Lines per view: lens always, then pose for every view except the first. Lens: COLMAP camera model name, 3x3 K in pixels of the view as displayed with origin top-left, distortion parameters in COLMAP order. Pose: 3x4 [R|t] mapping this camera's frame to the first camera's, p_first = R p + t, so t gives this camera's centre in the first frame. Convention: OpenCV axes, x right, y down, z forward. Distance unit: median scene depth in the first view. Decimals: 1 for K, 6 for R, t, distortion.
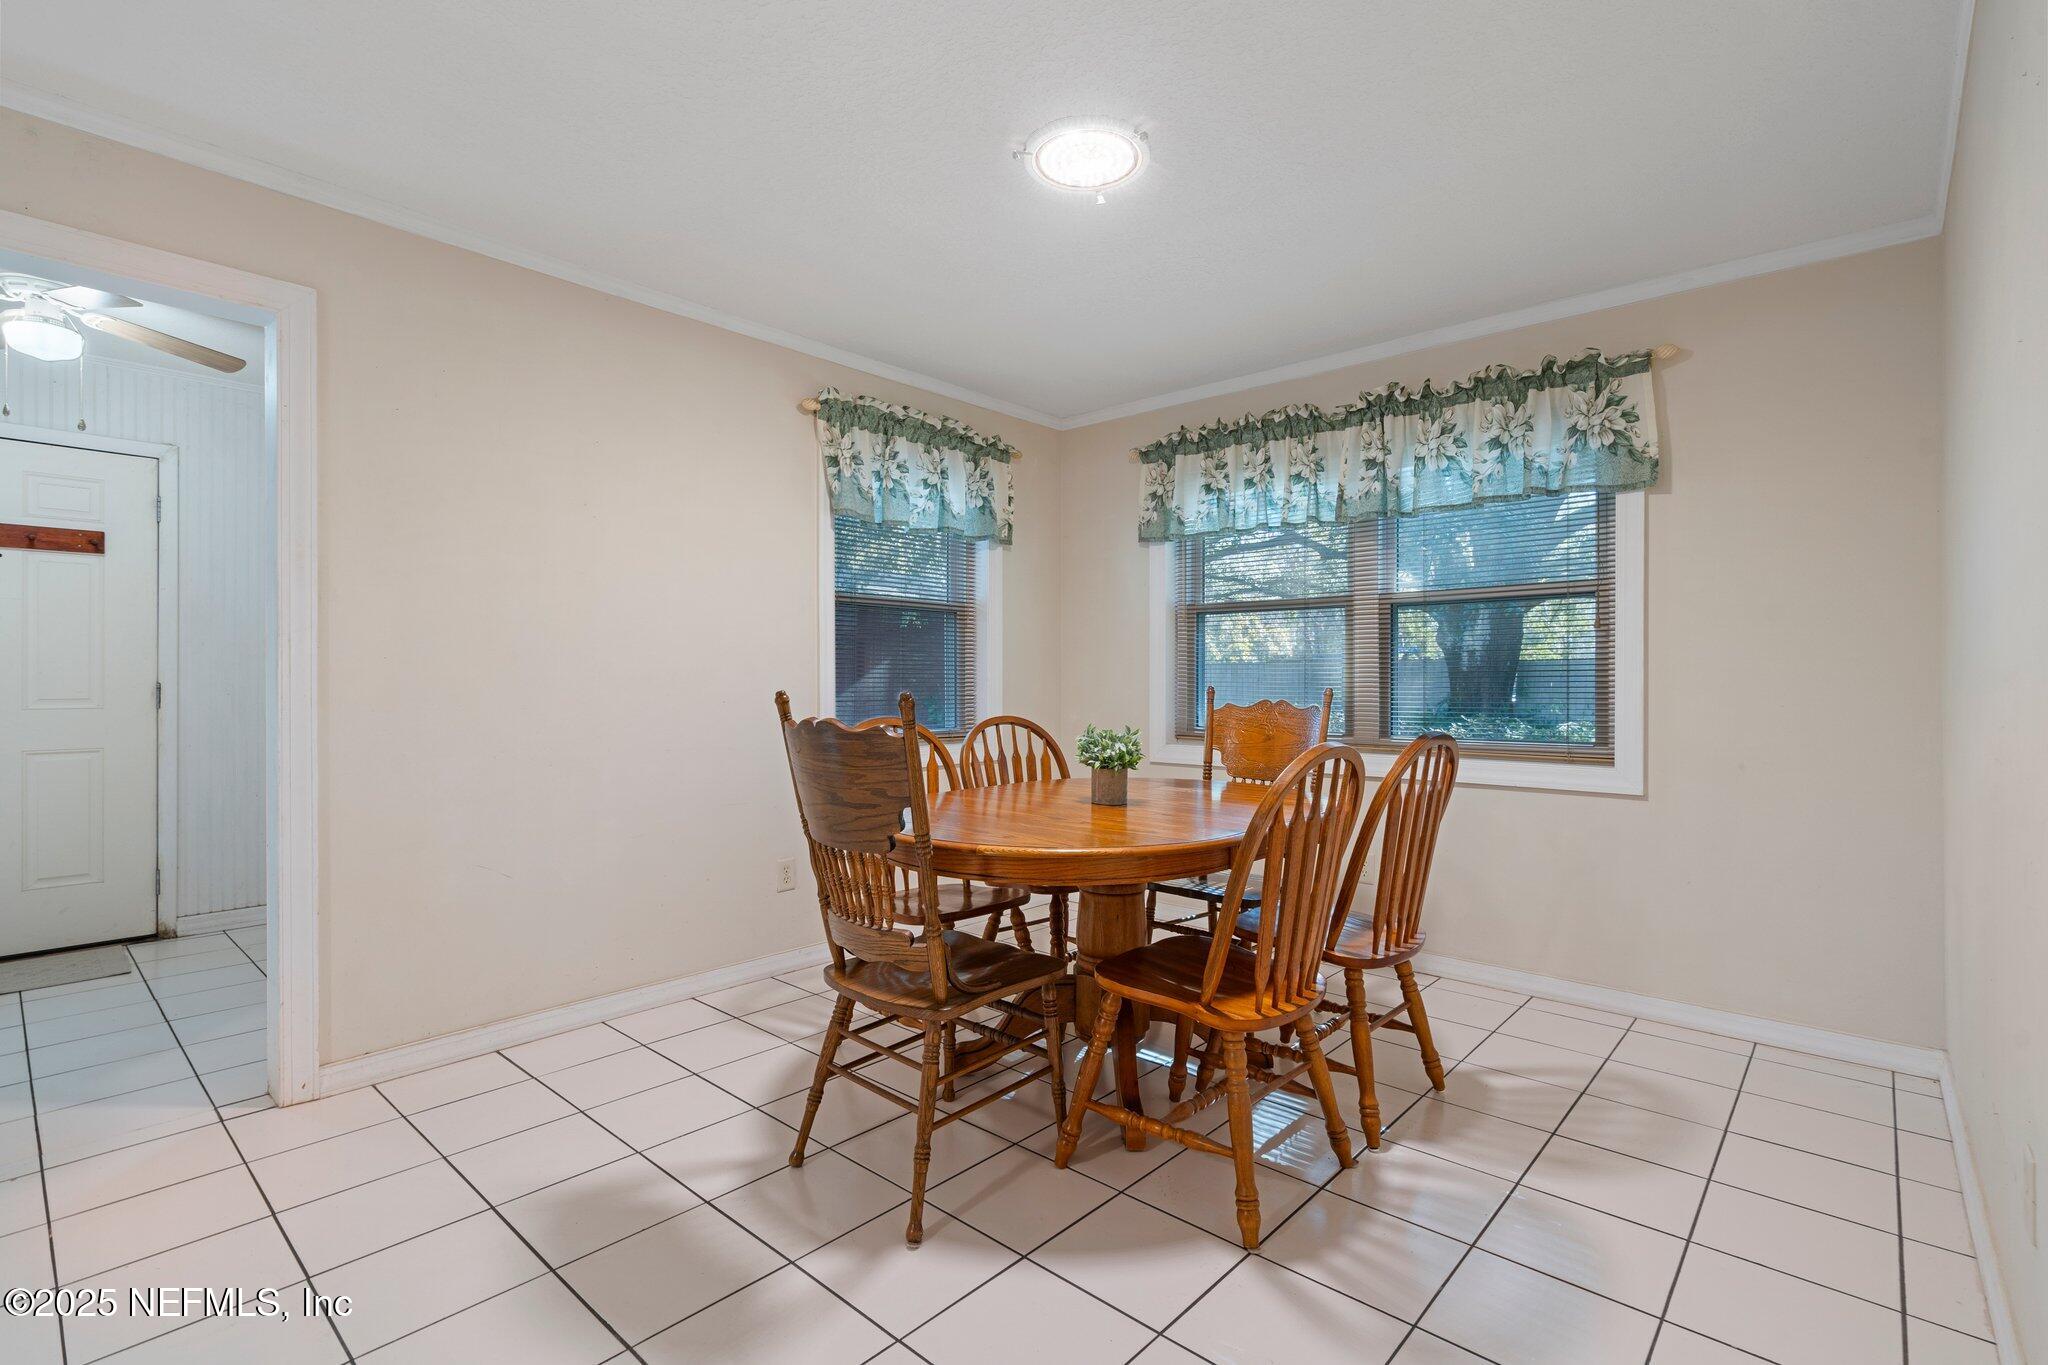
lens RADIAL K [[932.0, 0, 1018.6], [0, 932.0, 675.4], [0, 0, 1]] dist [0.003066, 0.000893]
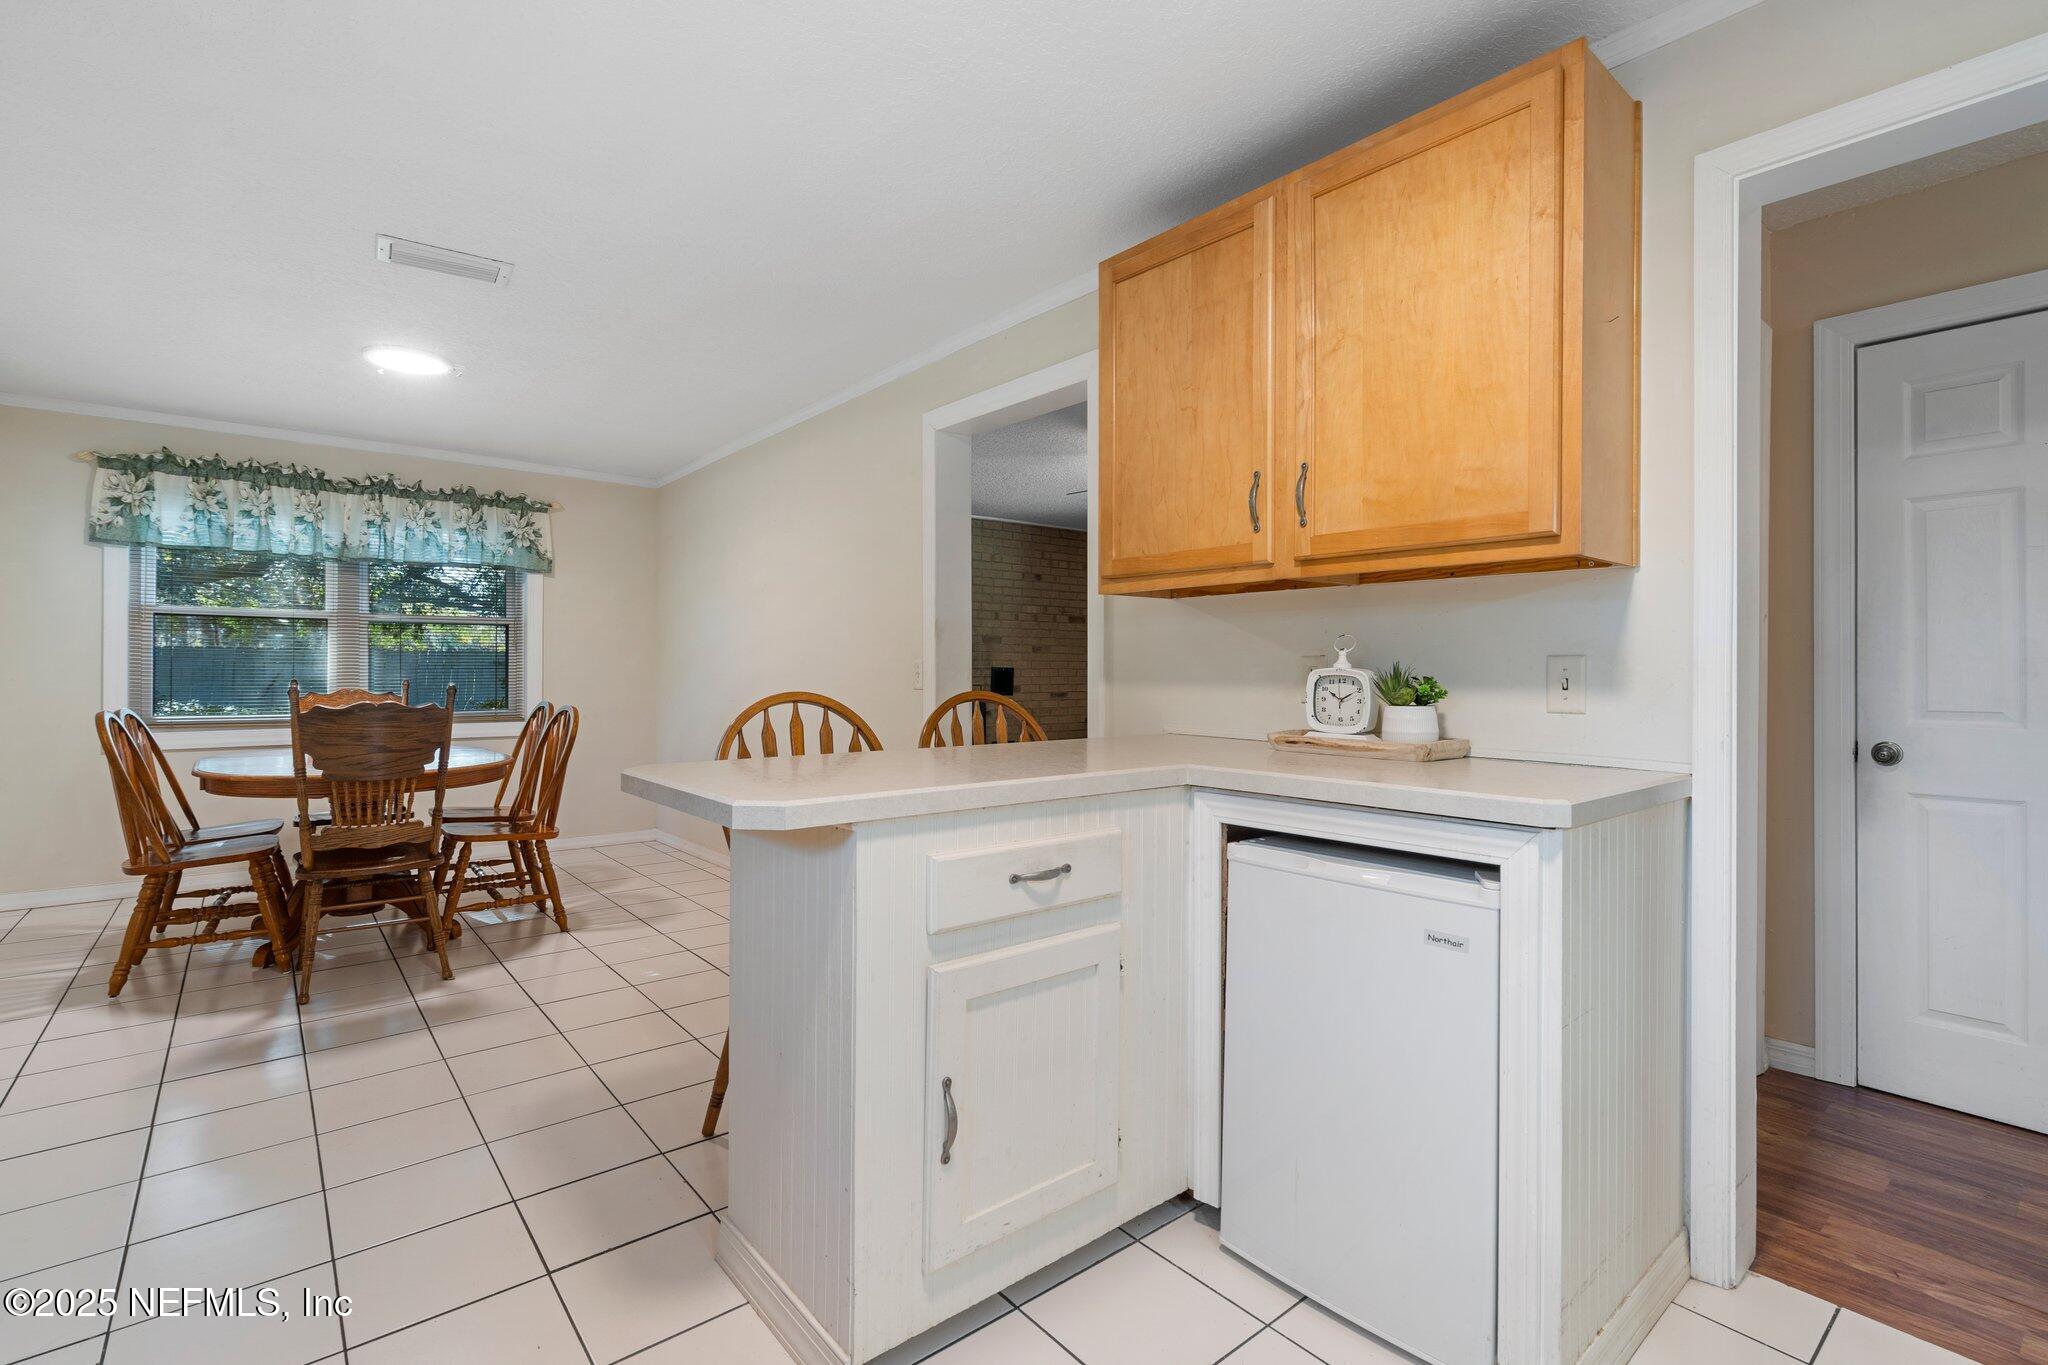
lens RADIAL K [[932.0, 0, 1018.6], [0, 932.0, 675.4], [0, 0, 1]] dist [0.003066, 0.000893]
pose [[0.148992, -0.006929, 0.988814, -0.979898], [-0.005020, 0.999957, 0.007764, -0.011190], [-0.988826, -0.006120, 0.148951, -0.221346]]
